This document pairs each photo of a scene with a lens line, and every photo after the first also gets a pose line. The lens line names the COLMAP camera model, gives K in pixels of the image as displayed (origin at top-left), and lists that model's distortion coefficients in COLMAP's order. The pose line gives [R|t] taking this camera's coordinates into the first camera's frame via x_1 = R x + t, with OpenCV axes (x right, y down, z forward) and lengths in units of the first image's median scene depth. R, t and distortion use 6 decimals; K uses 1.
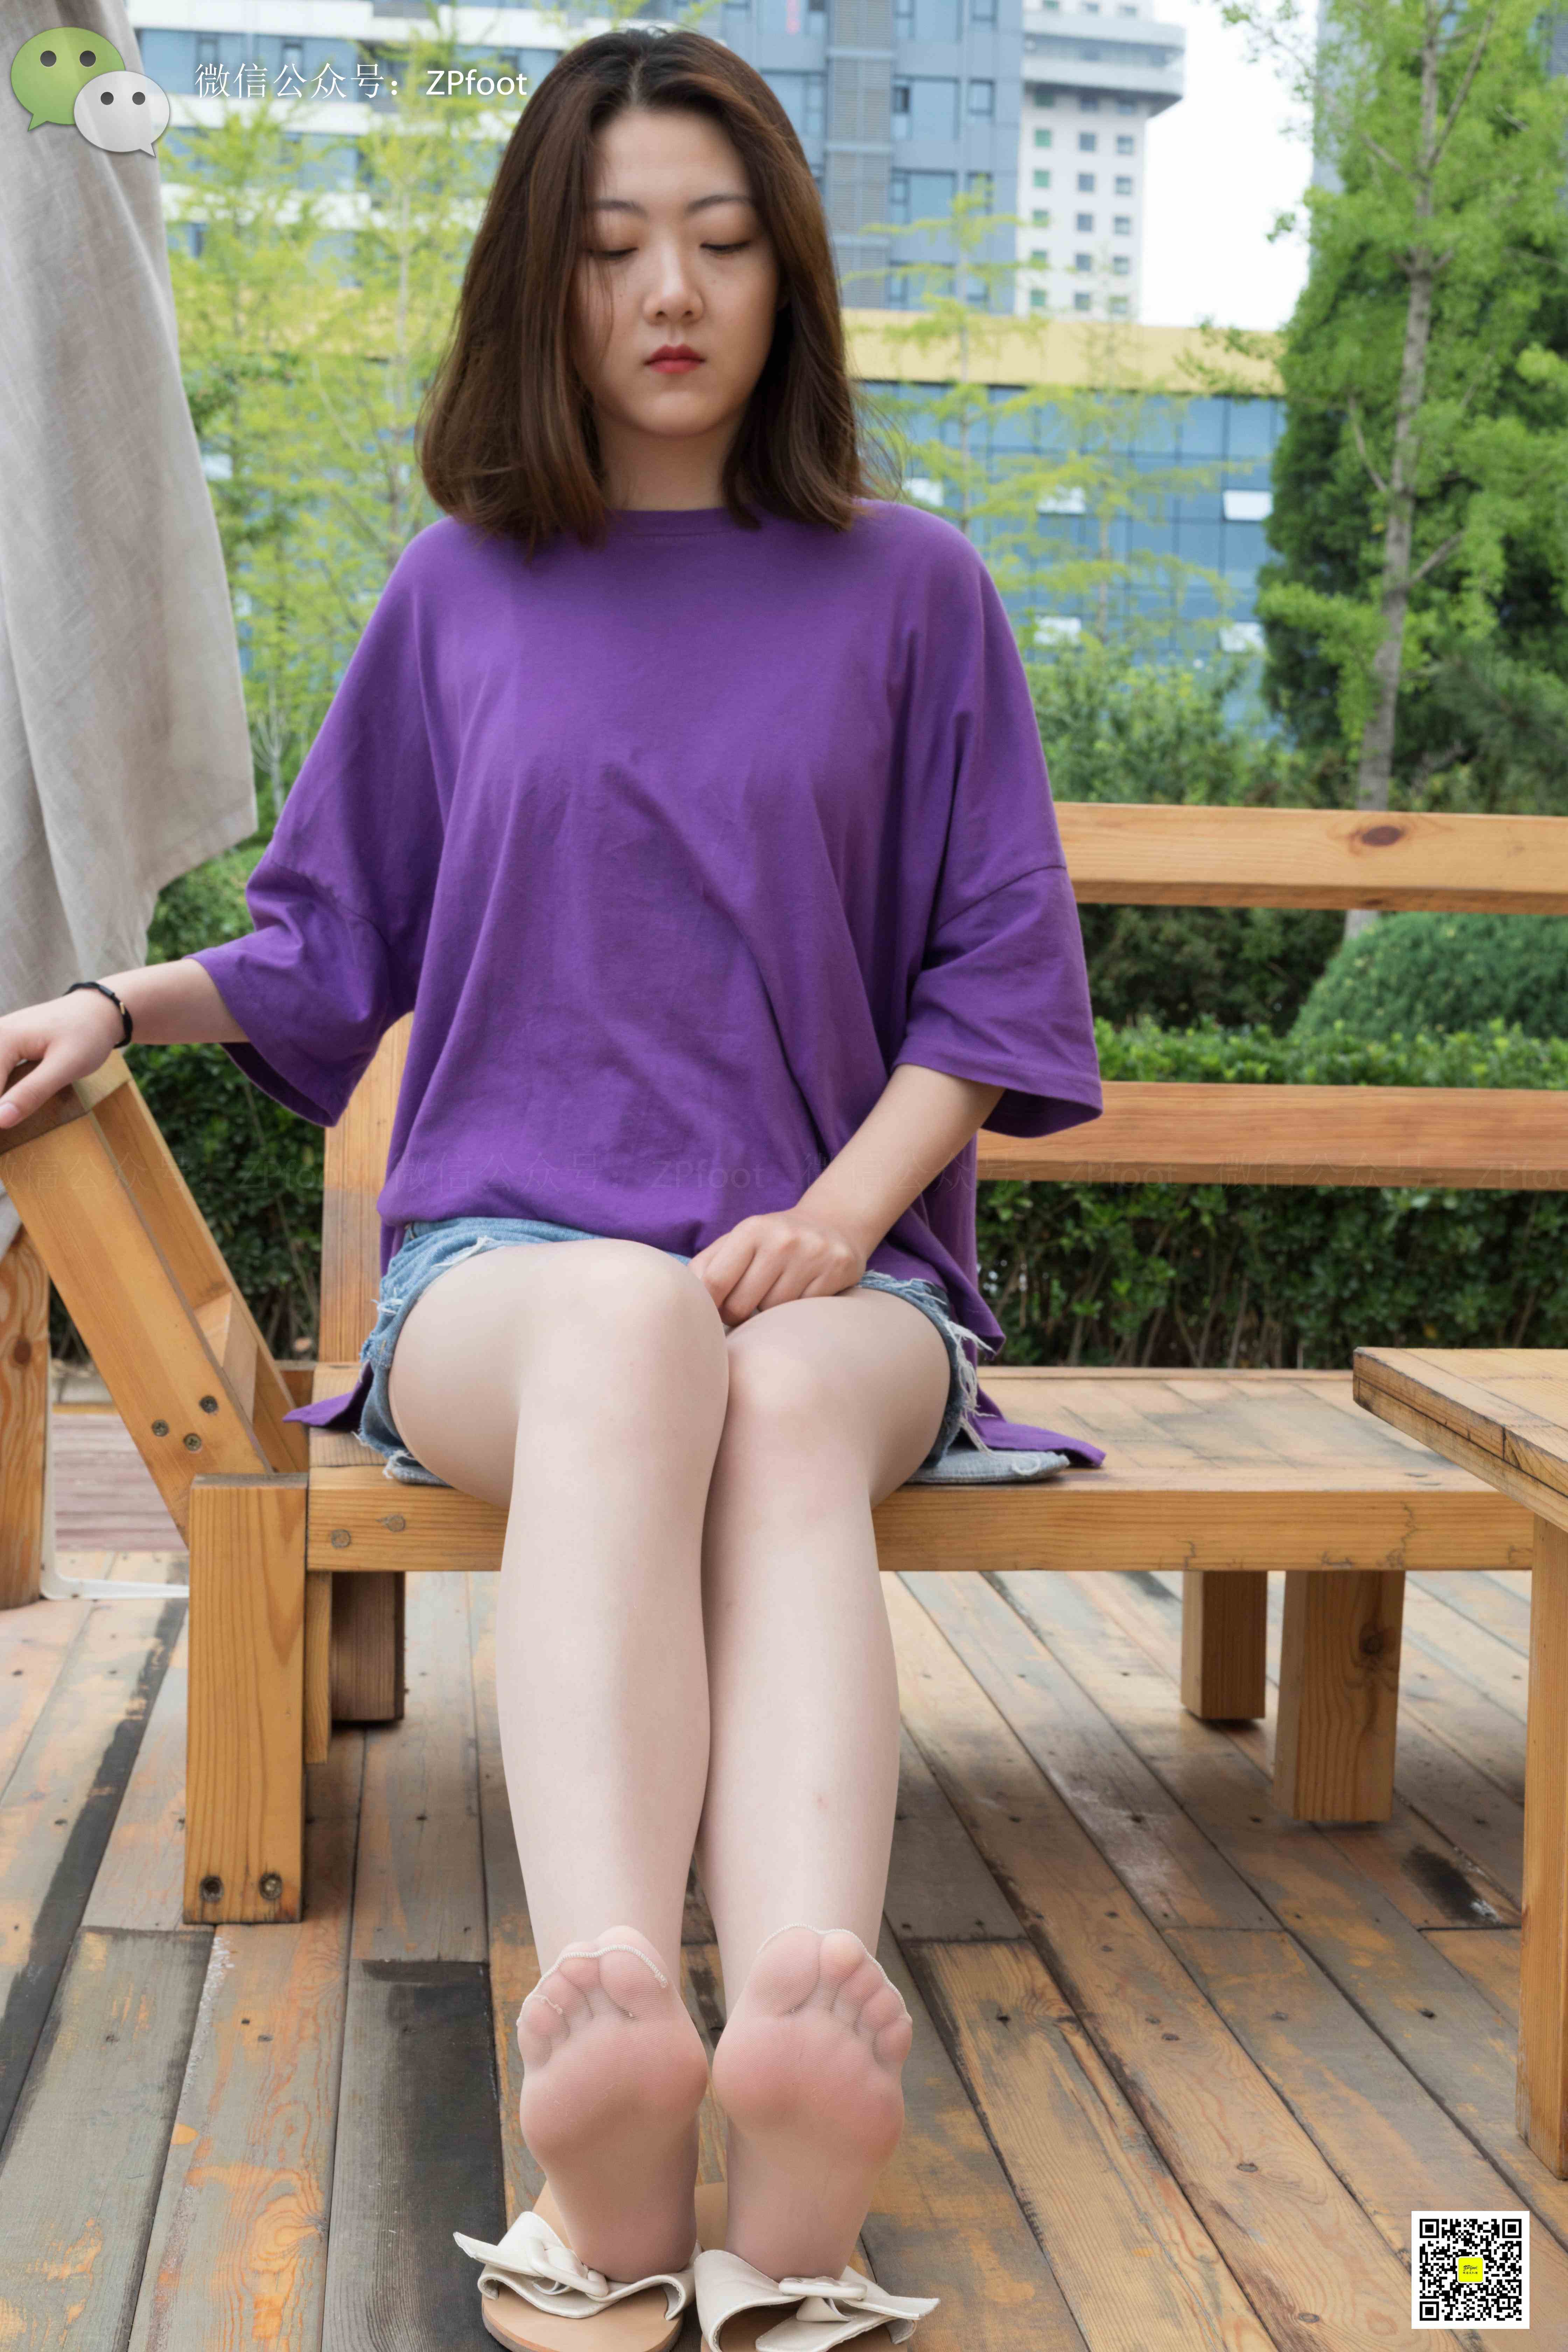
lens RADIAL K [[3449.5, 0, 784.0], [0, 3449.5, 1176.0], [0, 0, 1]] dist [0.017588, 0.014077]
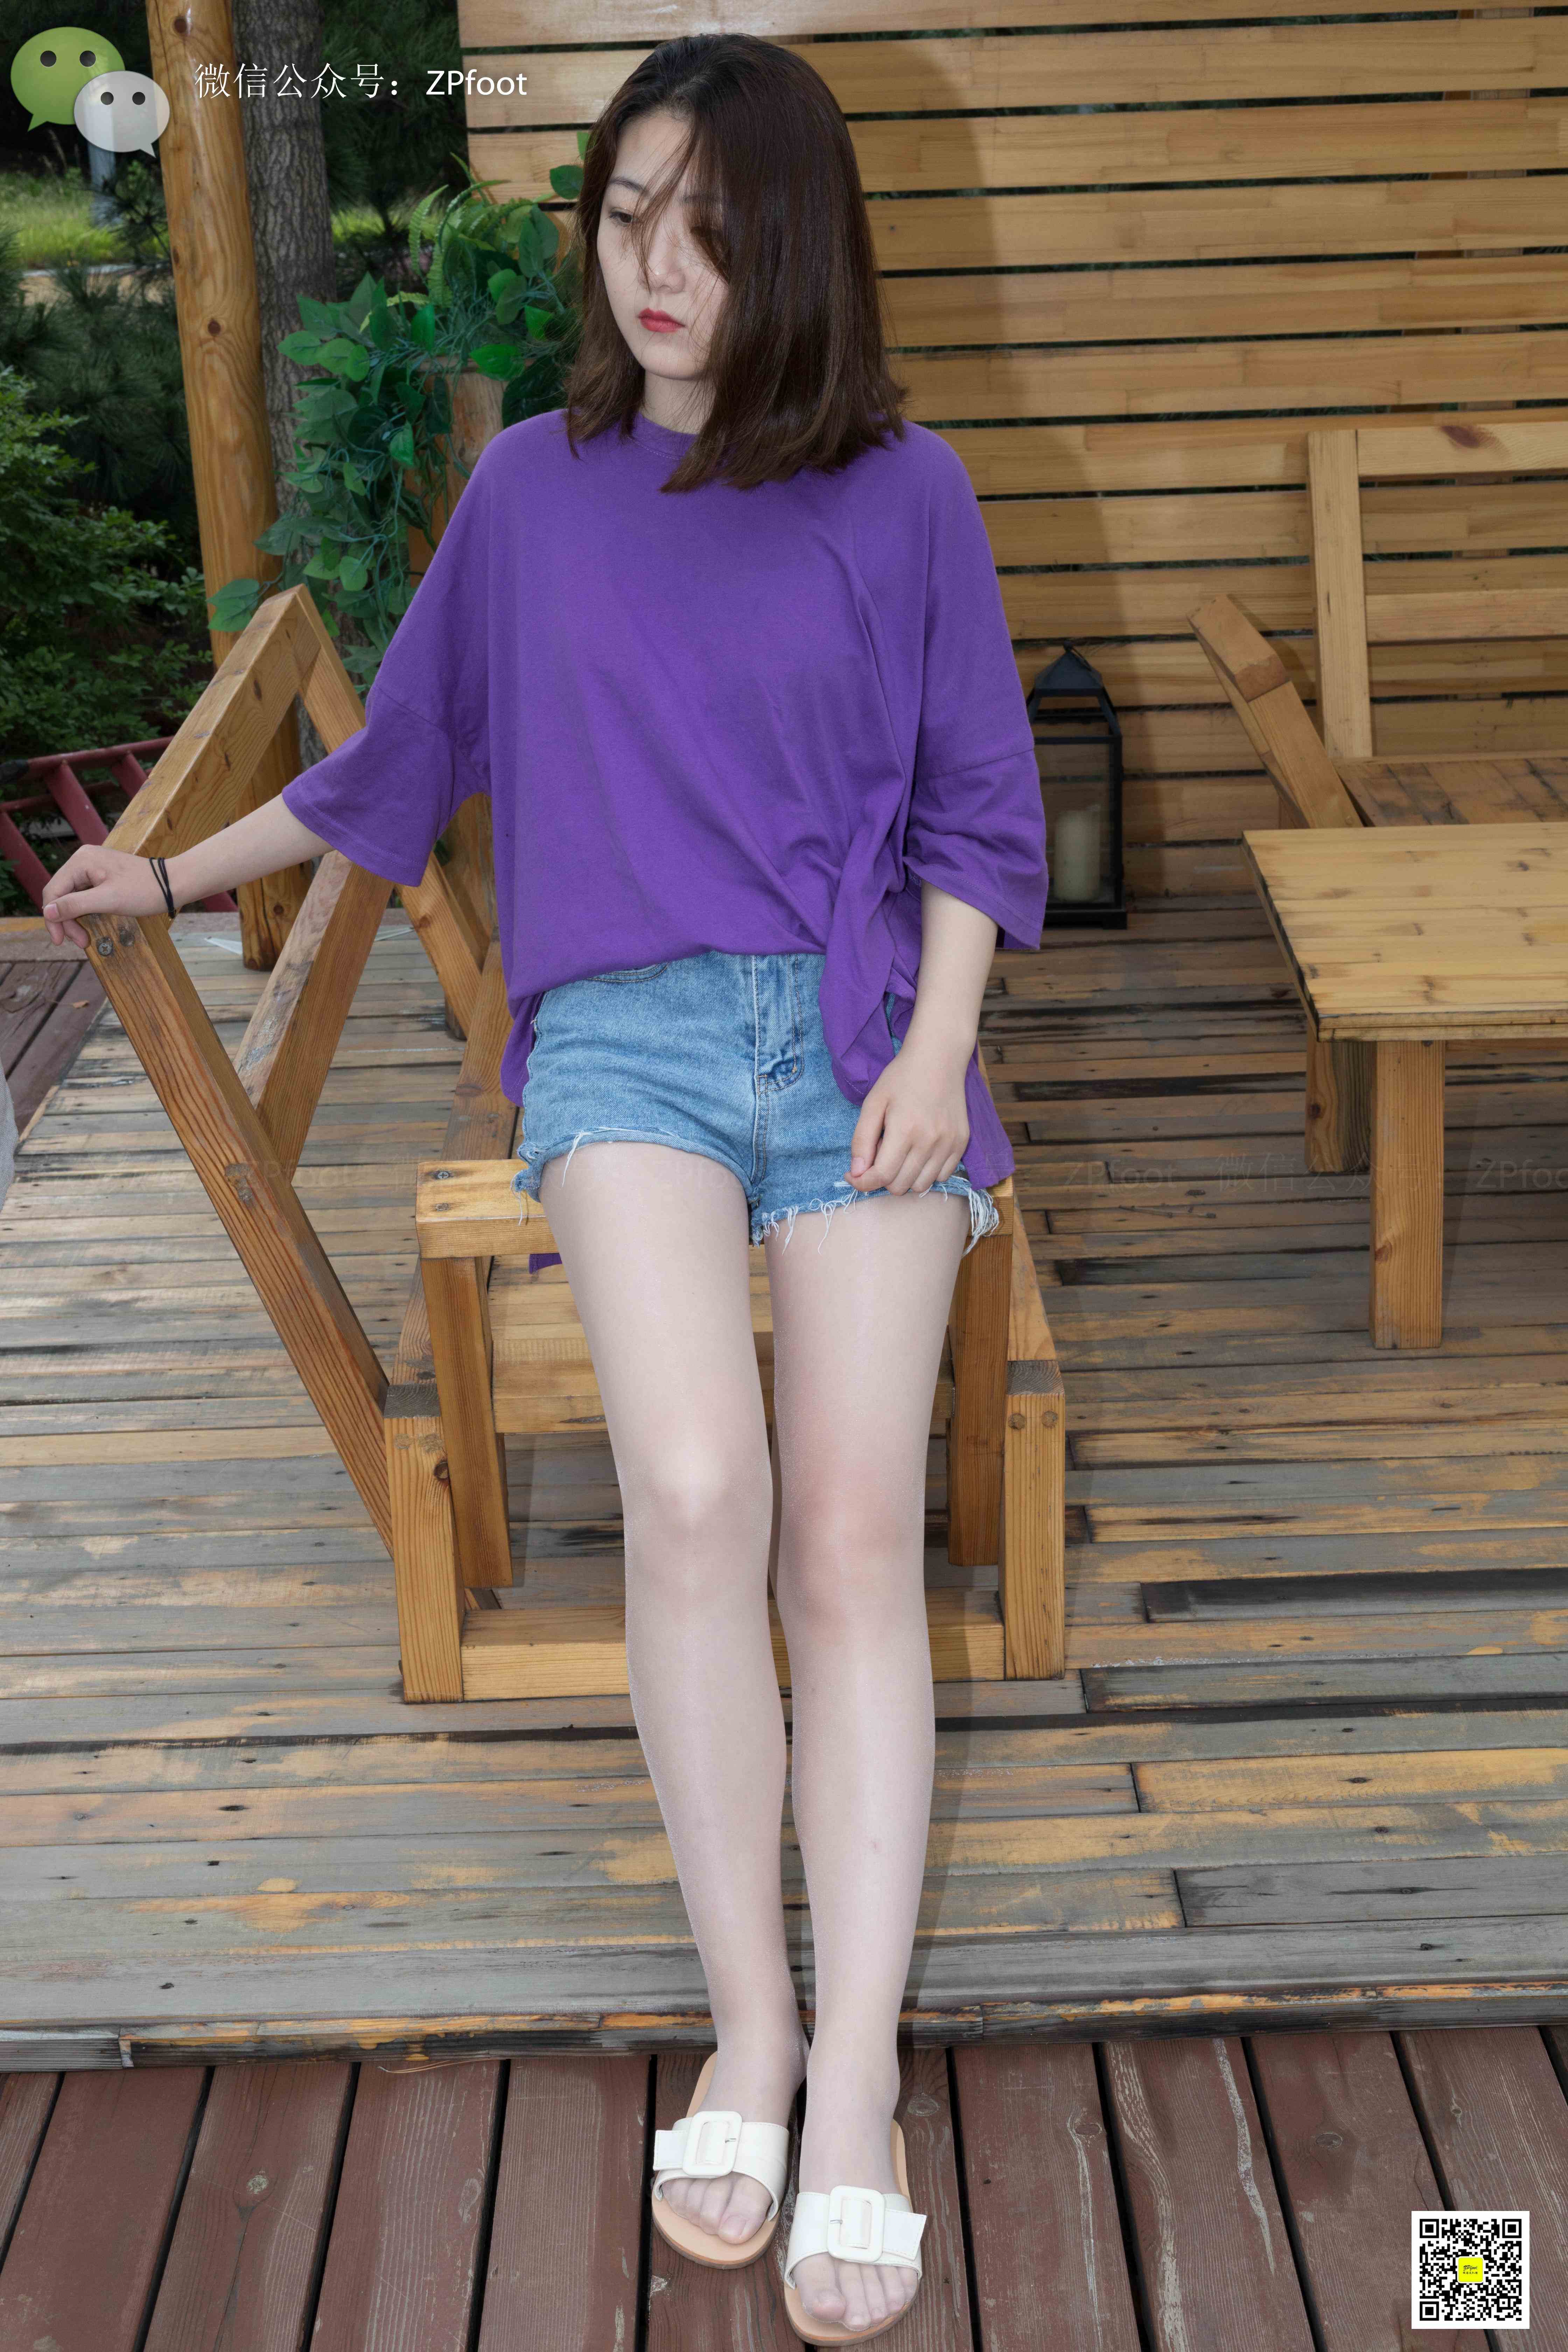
lens RADIAL K [[3398.2, 0, 784.0], [0, 3398.2, 1176.0], [0, 0, 1]] dist [0.014074, 0.024963]
pose [[0.093239, -0.360064, 0.928257, -1.421230], [0.104800, 0.930688, 0.350481, -0.484375], [-0.990113, 0.064603, 0.124511, 0.929448]]
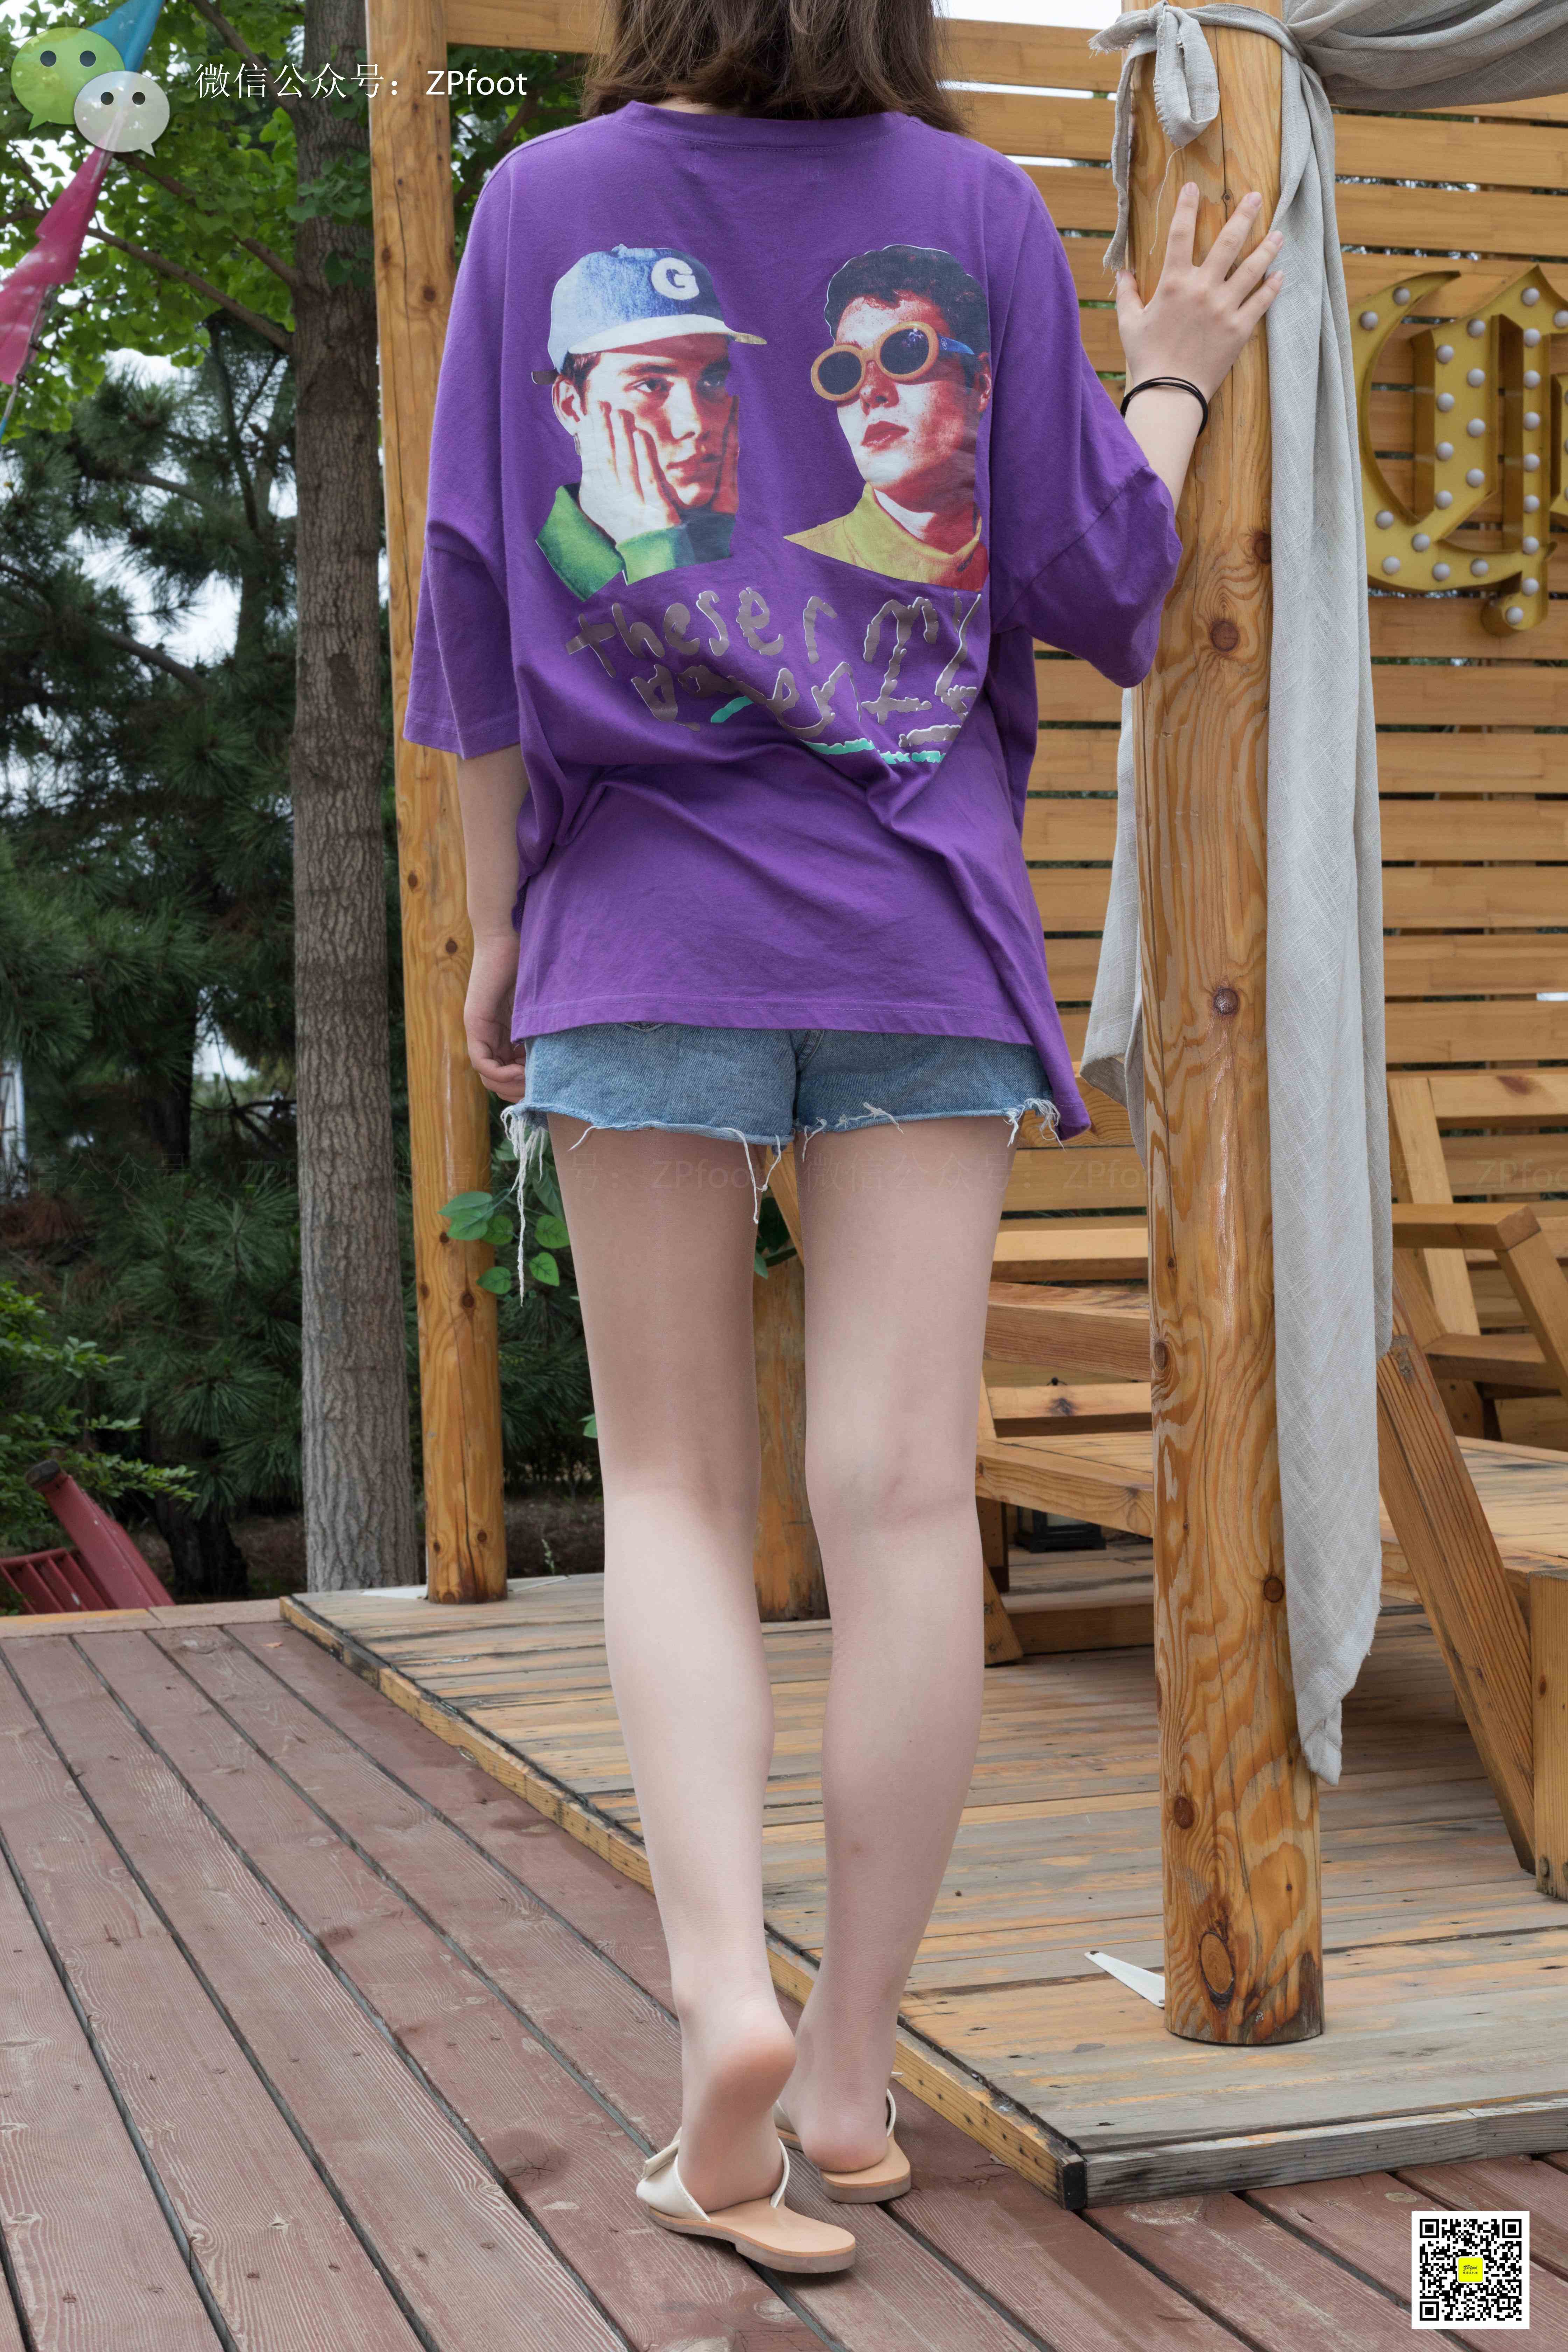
lens RADIAL K [[3407.8, 0, 784.0], [0, 3407.8, 1176.0], [0, 0, 1]] dist [0.009864, 0.030122]
pose [[-0.202458, -0.028628, 0.978872, -1.459047], [0.090818, 0.994716, 0.047875, -0.187159], [-0.975071, 0.098592, -0.198788, 1.817888]]
